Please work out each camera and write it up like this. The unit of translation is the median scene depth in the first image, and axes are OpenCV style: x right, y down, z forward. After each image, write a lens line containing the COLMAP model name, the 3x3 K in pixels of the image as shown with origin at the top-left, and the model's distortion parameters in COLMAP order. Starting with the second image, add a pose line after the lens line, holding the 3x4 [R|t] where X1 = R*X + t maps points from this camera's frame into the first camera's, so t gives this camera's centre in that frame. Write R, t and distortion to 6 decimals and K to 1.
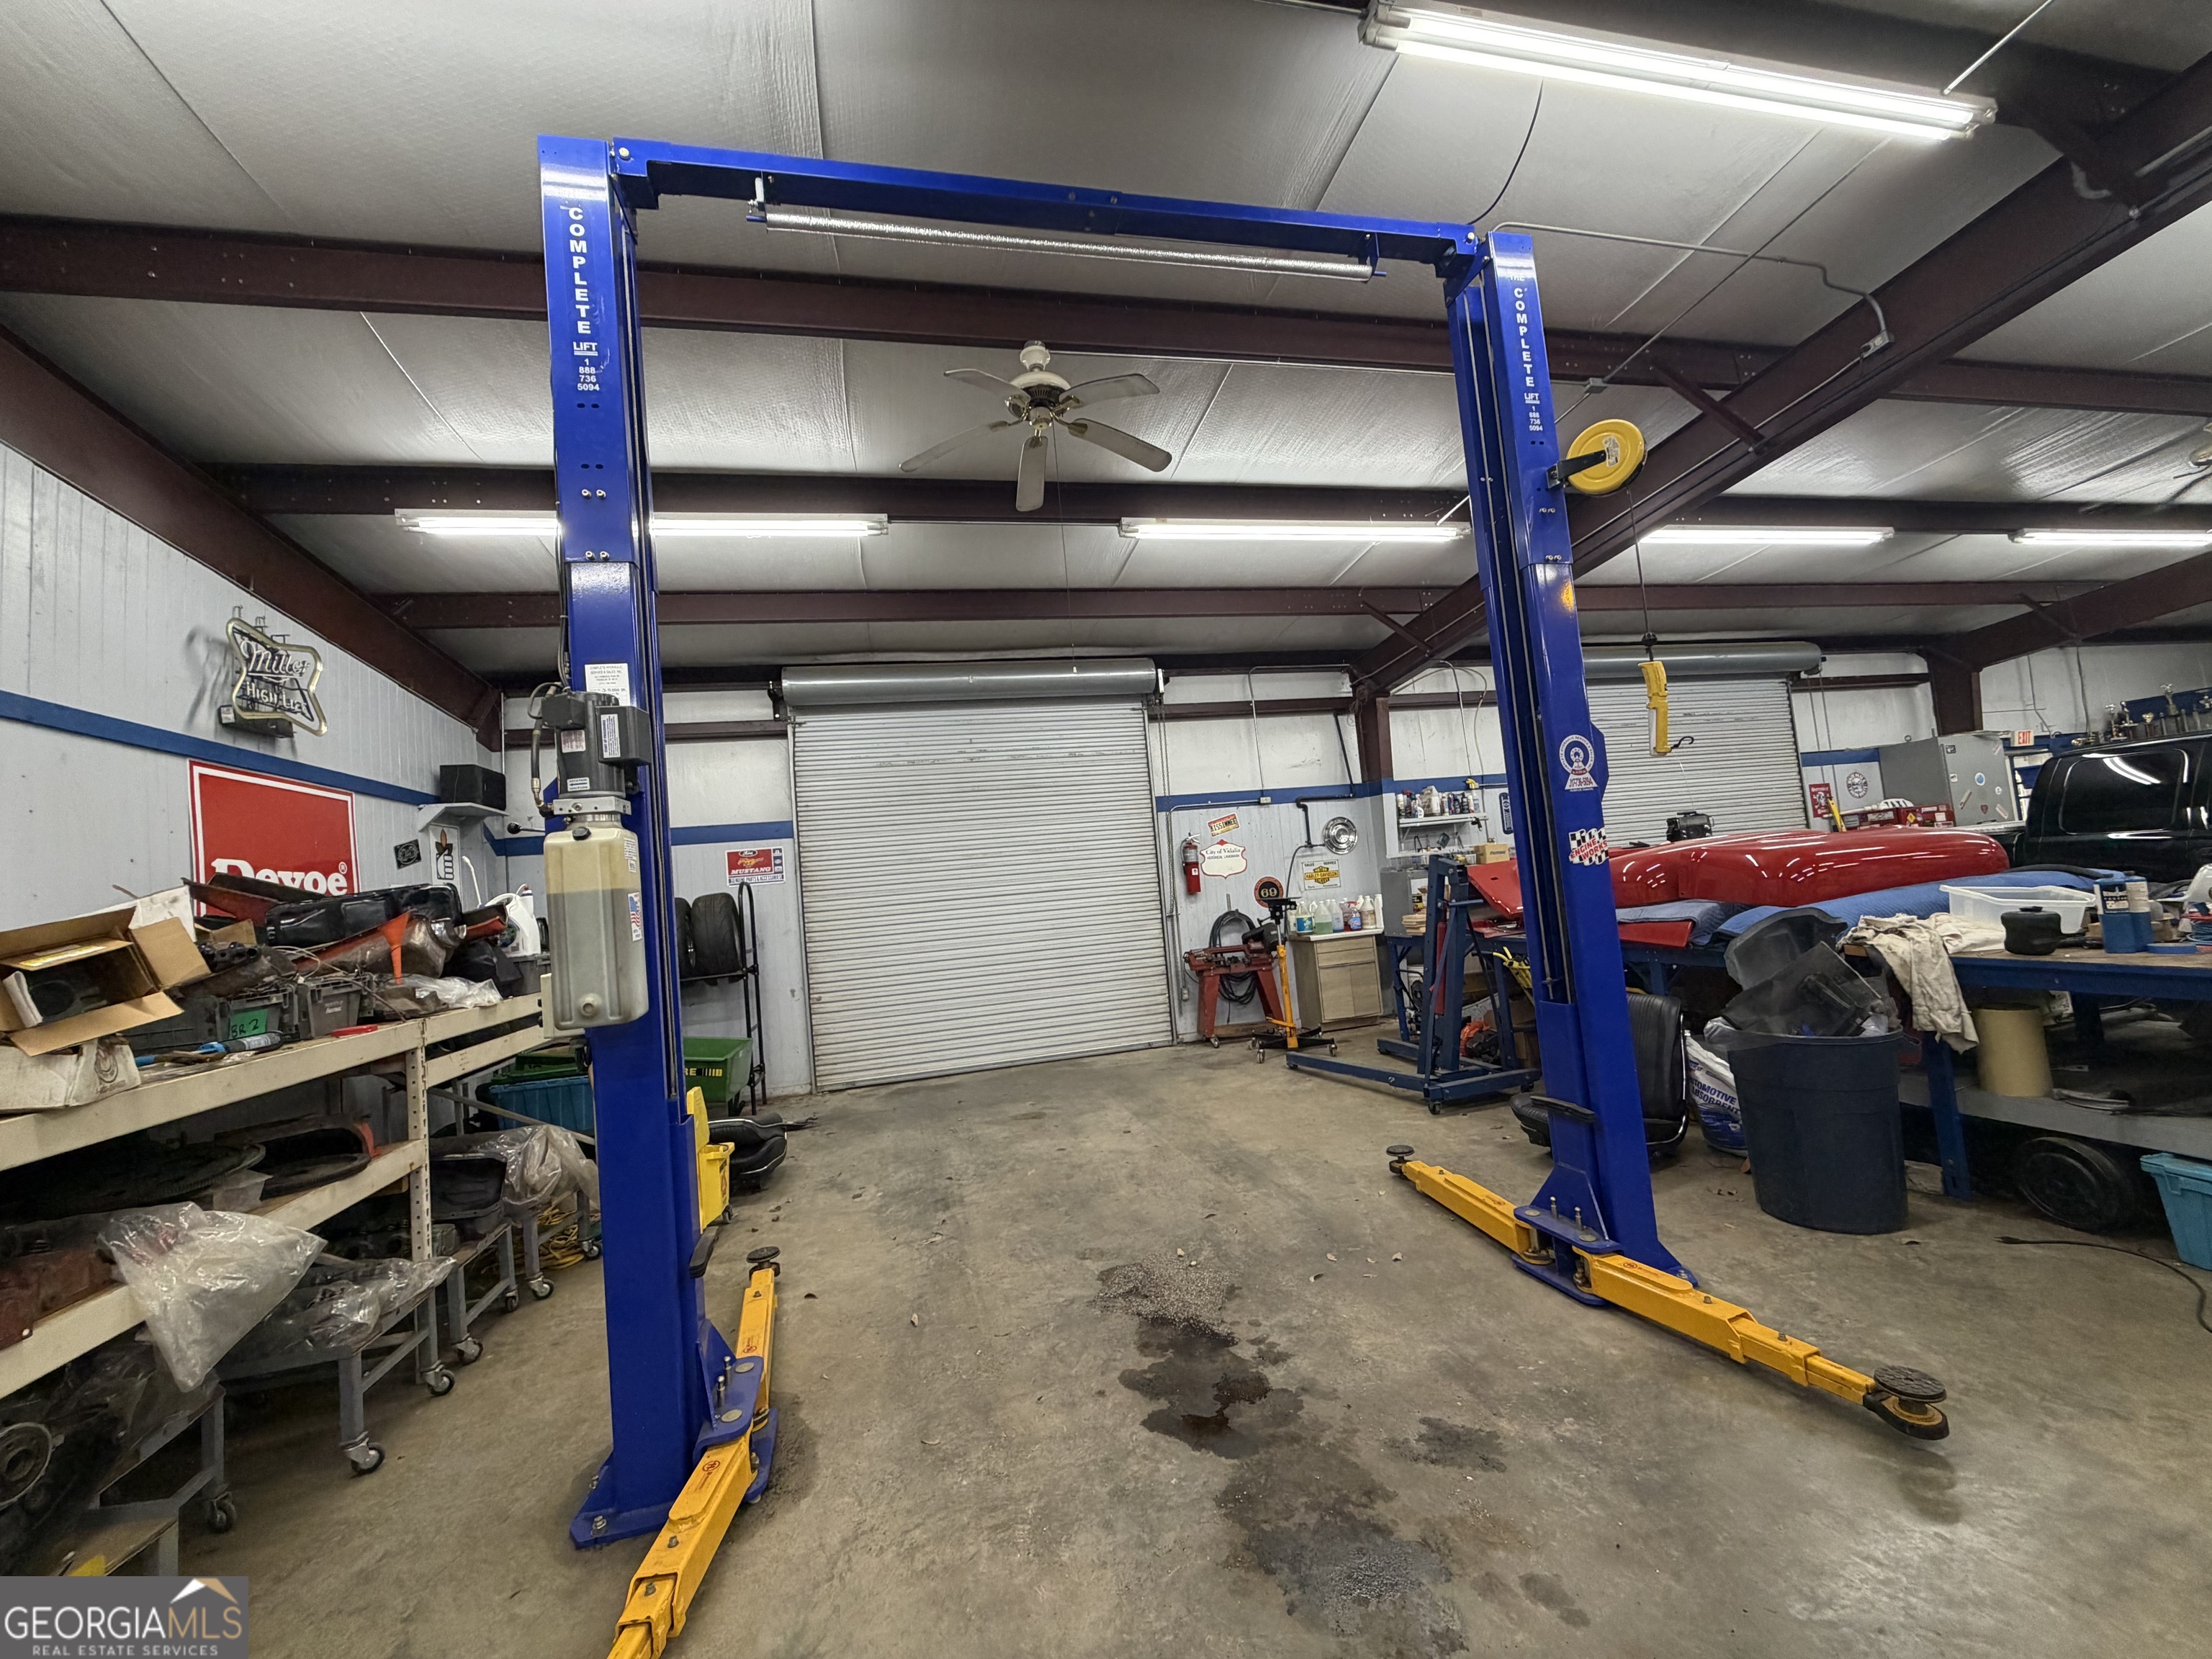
lens RADIAL K [[879.3, 0, 1102.8], [0, 879.3, 835.9], [0, 0, 1]] dist [0.000421, -0.000194]
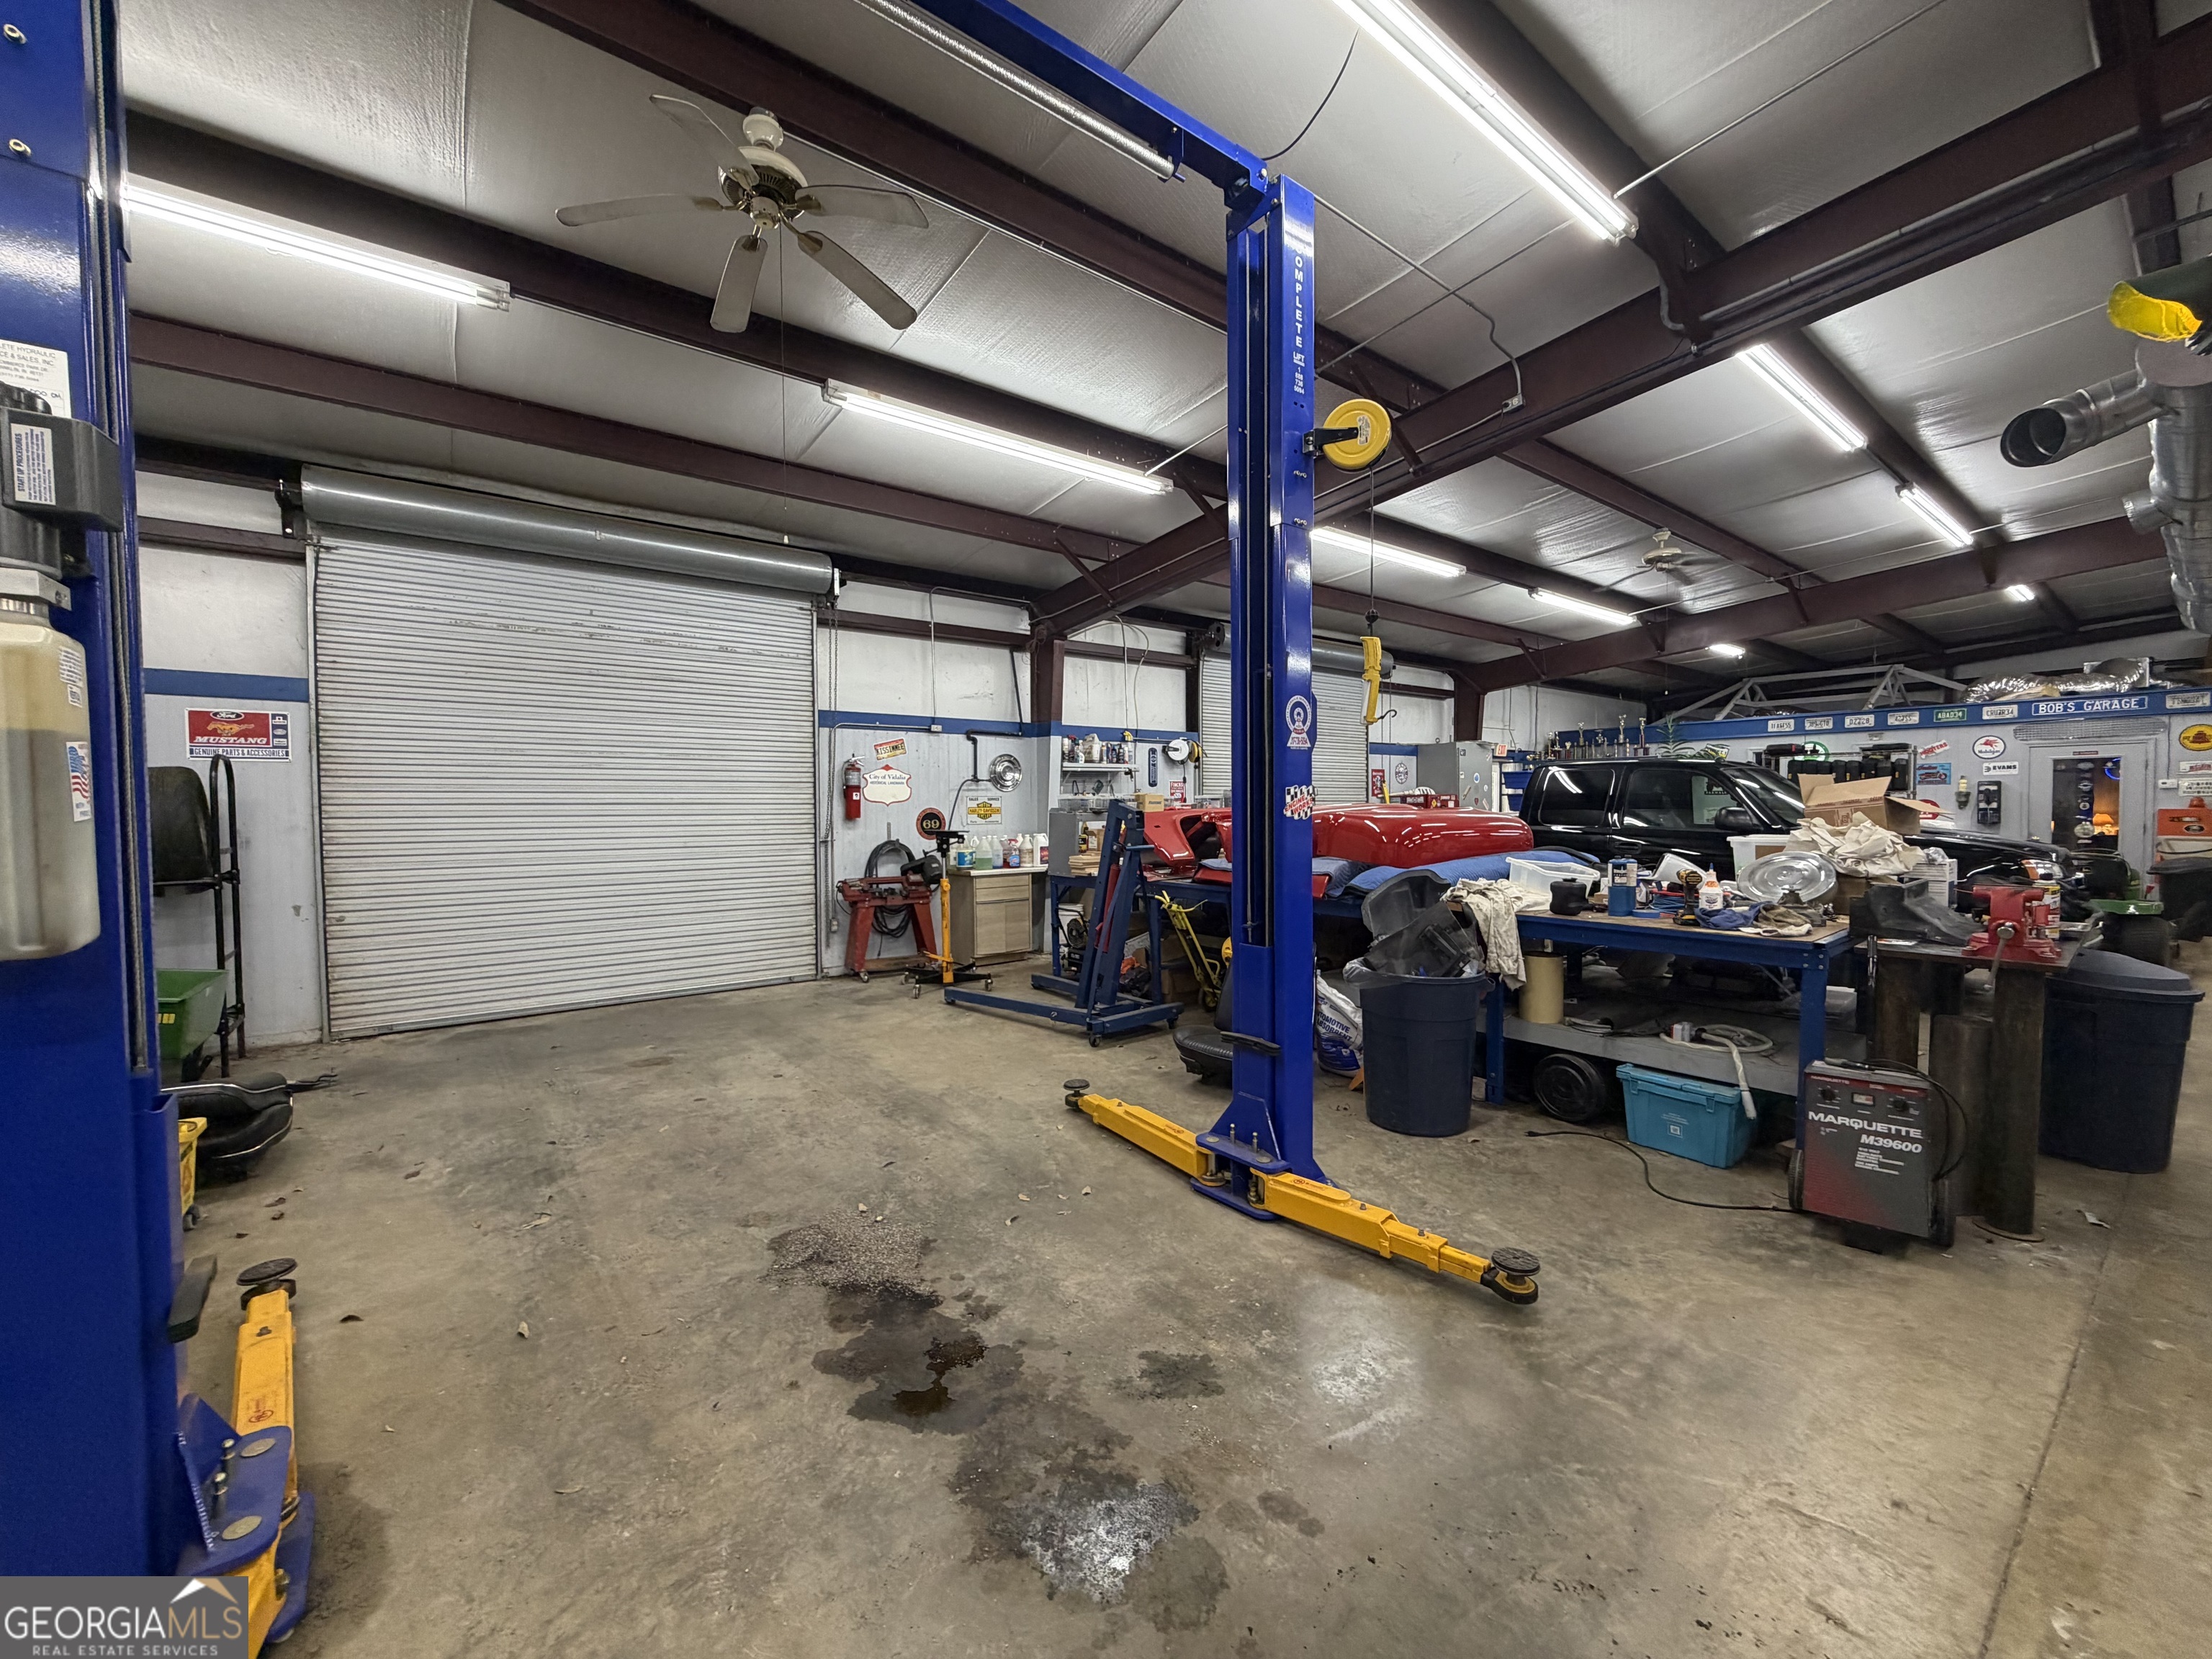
lens RADIAL K [[879.3, 0, 1104.5], [0, 879.3, 834.8], [0, 0, 1]] dist [0.000421, -0.000194]
pose [[0.909367, 0.069322, 0.410179, -0.088331], [-0.099233, 0.993701, 0.052060, 0.017455], [-0.403987, -0.088045, 0.910518, 0.106584]]
